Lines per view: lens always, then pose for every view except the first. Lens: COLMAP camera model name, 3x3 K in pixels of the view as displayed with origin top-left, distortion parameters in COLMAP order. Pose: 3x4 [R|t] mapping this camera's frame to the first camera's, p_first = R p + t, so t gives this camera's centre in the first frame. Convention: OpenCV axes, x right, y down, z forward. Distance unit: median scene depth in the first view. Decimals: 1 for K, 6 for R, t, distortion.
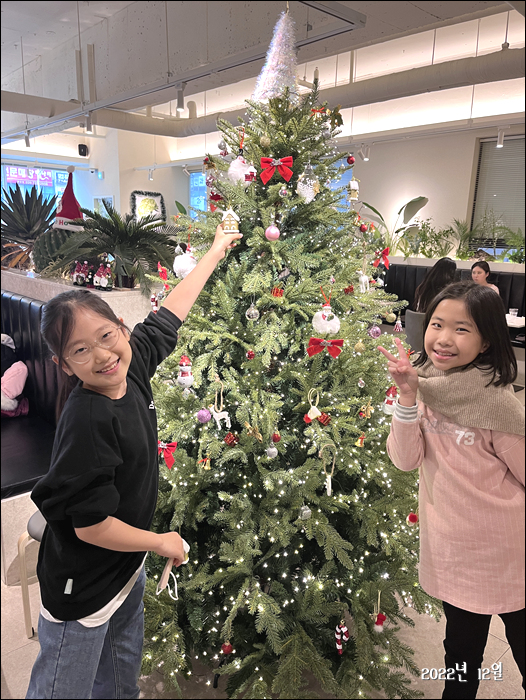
lens RADIAL K [[532.9, 0, 262.2], [0, 532.9, 353.4], [0, 0, 1]] dist [0.067738, -0.088323]
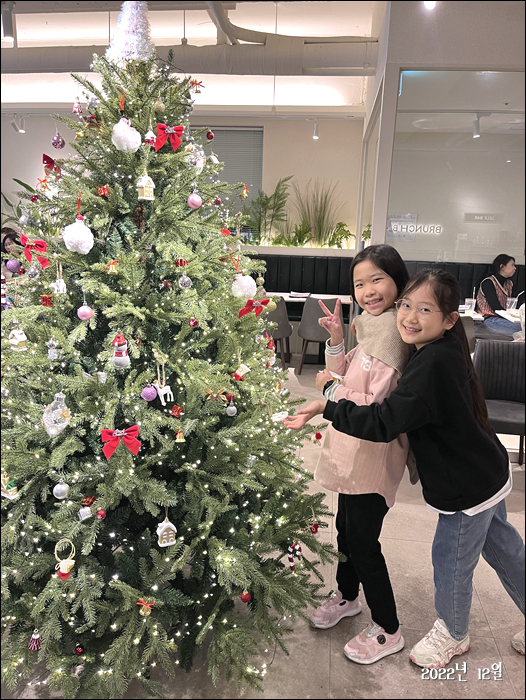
lens RADIAL K [[532.9, 0, 268.3], [0, 532.9, 352.7], [0, 0, 1]] dist [0.067738, -0.088323]
pose [[0.762050, -0.151206, 0.629616, -0.475872], [0.134284, 0.988118, 0.074773, 0.001881], [-0.633441, 0.027567, 0.773300, 0.112489]]
